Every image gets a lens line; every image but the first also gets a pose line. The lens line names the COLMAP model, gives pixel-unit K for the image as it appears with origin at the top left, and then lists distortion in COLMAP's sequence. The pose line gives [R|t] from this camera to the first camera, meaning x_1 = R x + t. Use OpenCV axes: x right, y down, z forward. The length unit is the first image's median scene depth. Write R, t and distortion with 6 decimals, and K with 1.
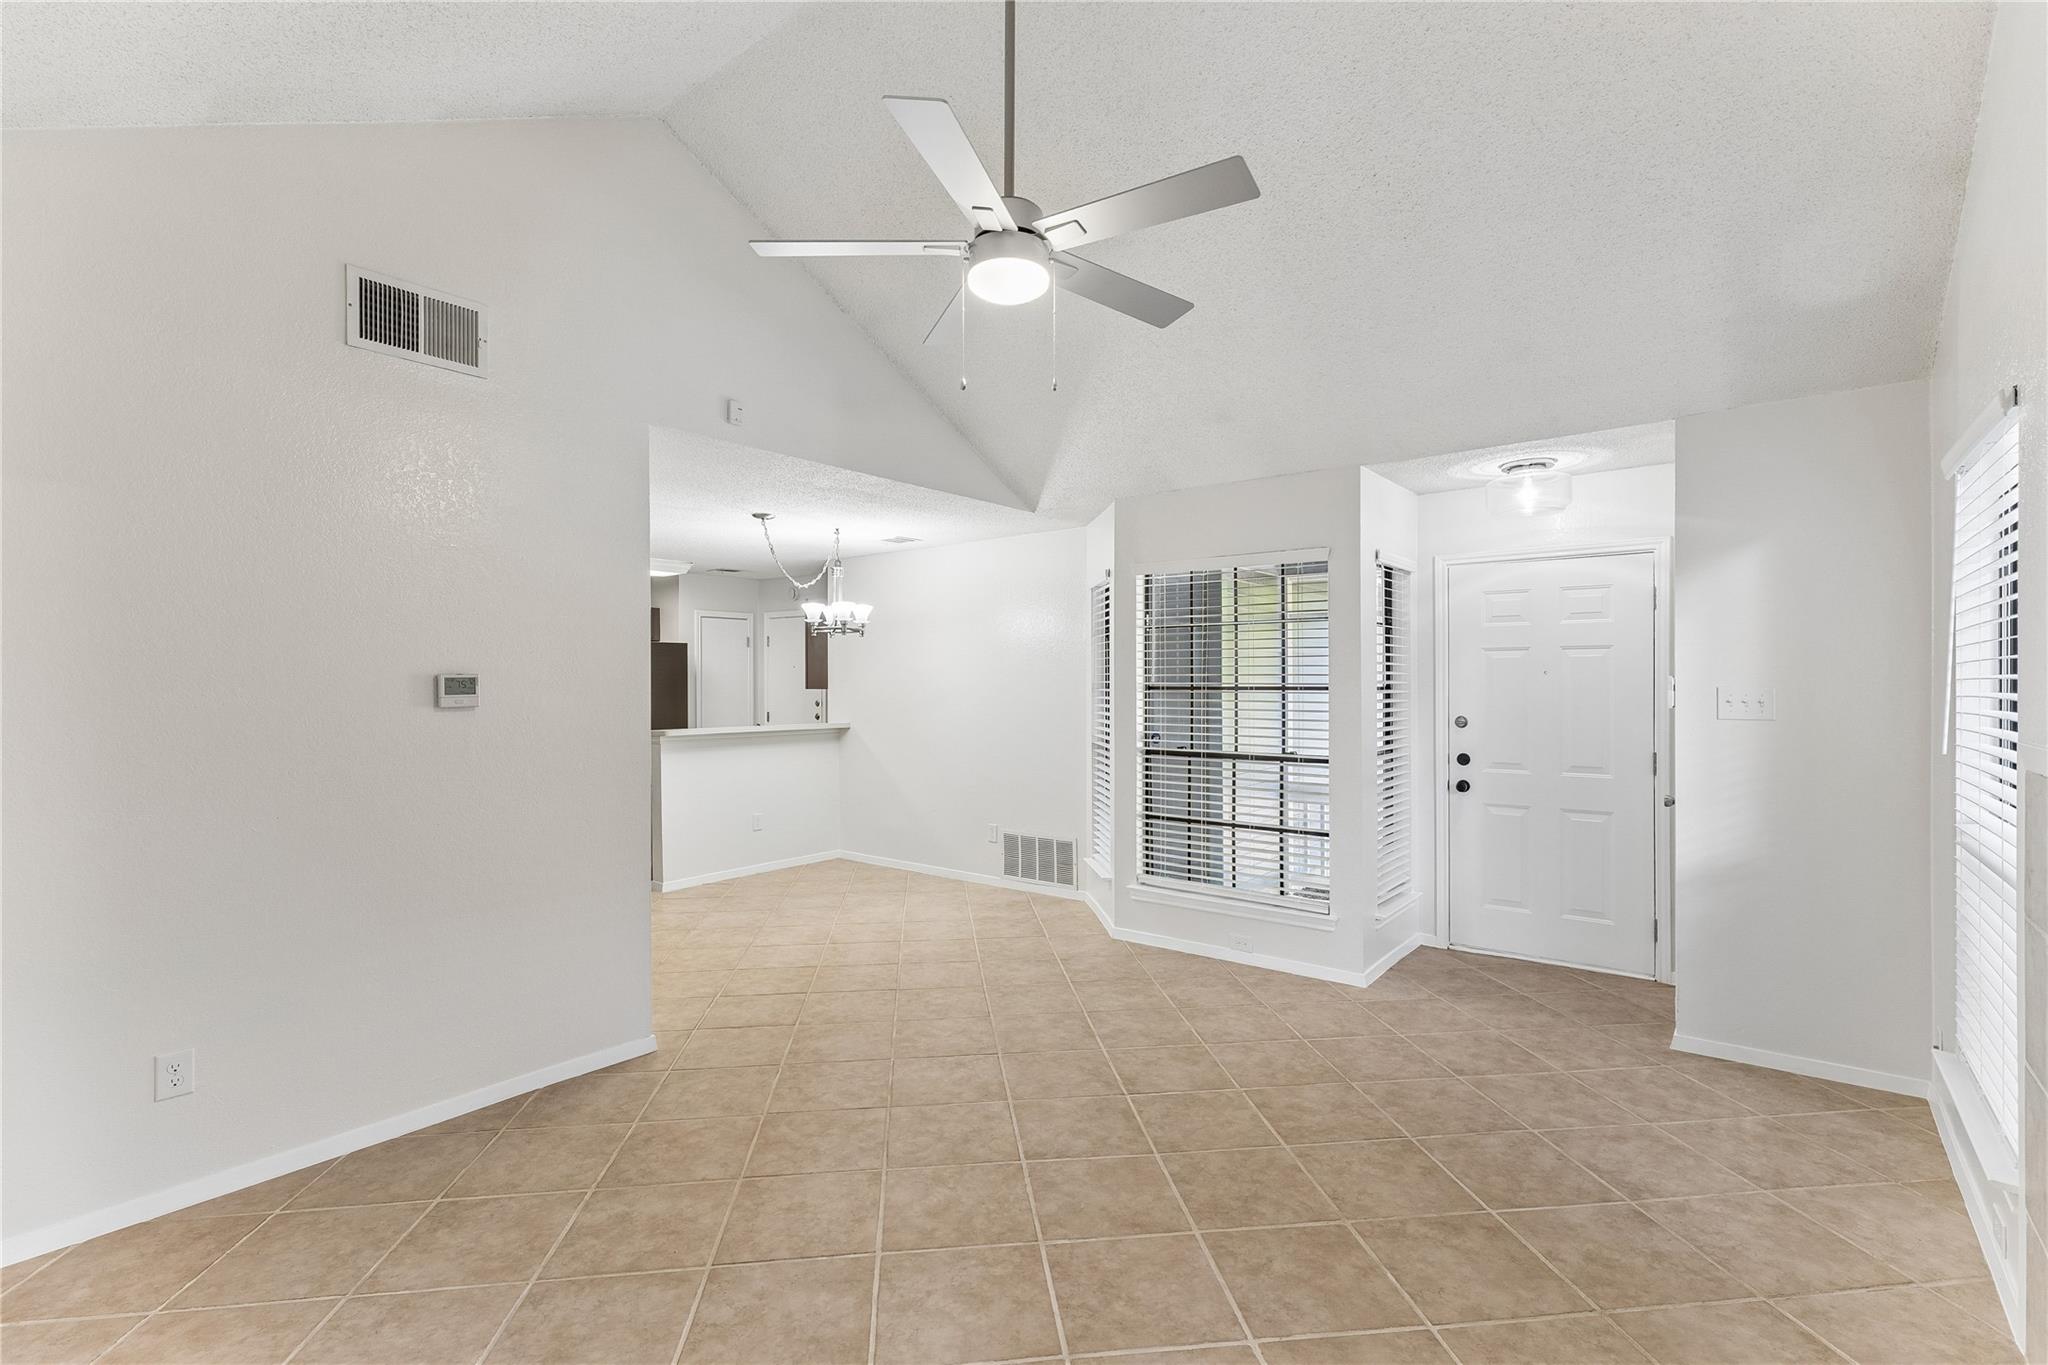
lens RADIAL K [[937.1, 0, 1026.3], [0, 937.1, 678.7], [0, 0, 1]] dist [0.006867, -0.001620]
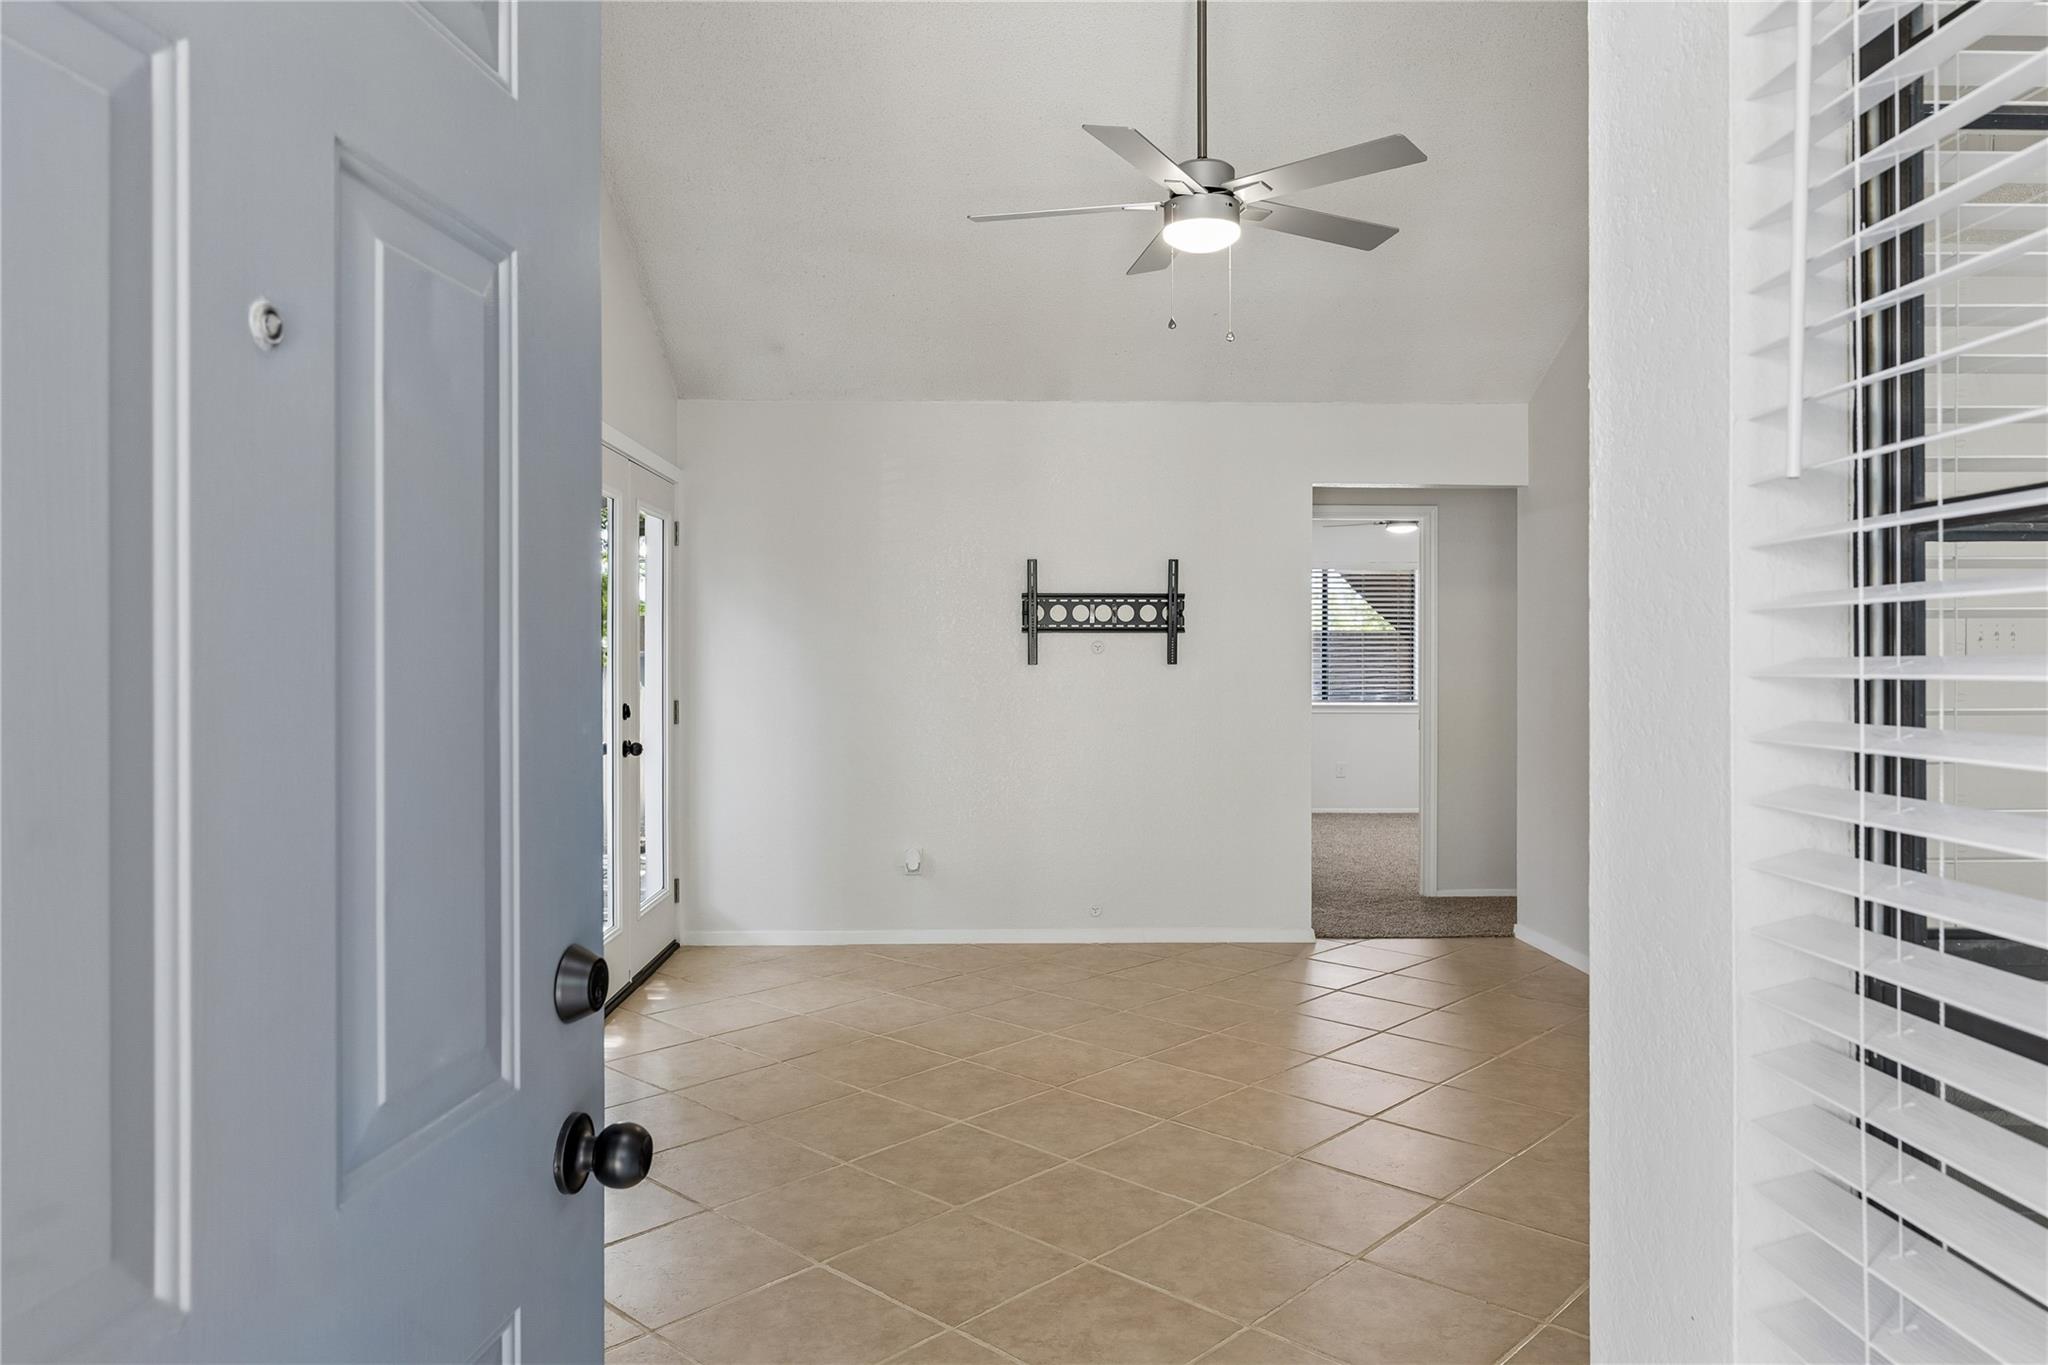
lens RADIAL K [[1351.4, 0, 1015.7], [0, 1351.4, 655.9], [0, 0, 1]] dist [-0.019926, 0.000755]
pose [[-0.768261, 0.001727, -0.640135, 0.777707], [0.004767, 0.999984, -0.003023, 0.041879], [0.640119, -0.005374, -0.768257, 1.410120]]
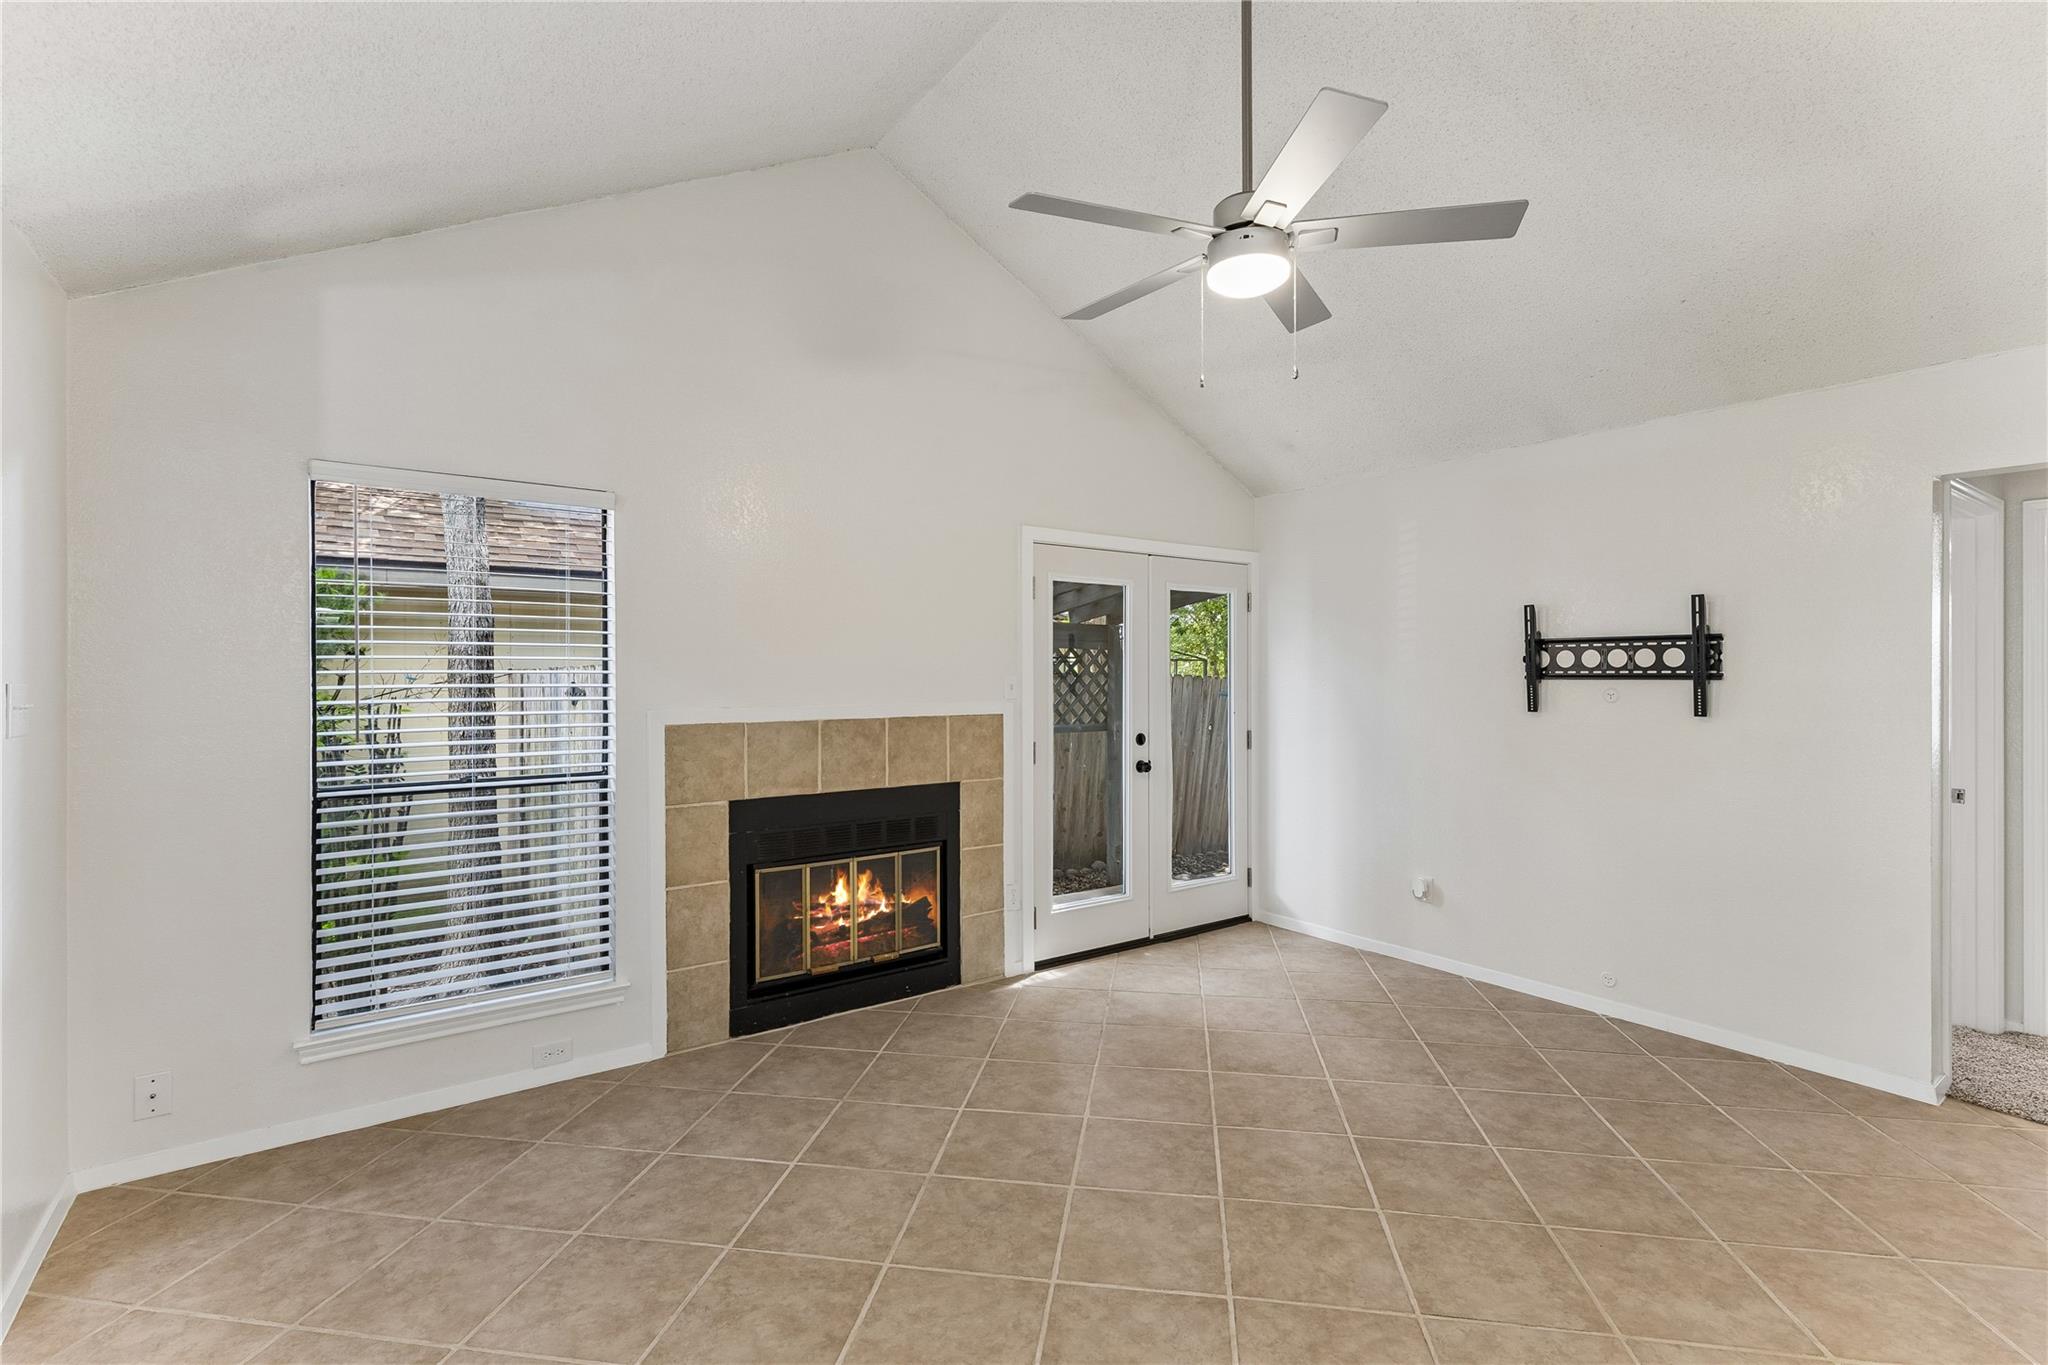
lens RADIAL K [[937.1, 0, 1027.1], [0, 937.1, 675.4], [0, 0, 1]] dist [0.006867, -0.001620]
pose [[-0.963226, 0.002411, 0.268682, -0.040147], [0.001150, 0.999988, -0.004853, 0.007427], [-0.268691, -0.004366, -0.963217, 1.405101]]
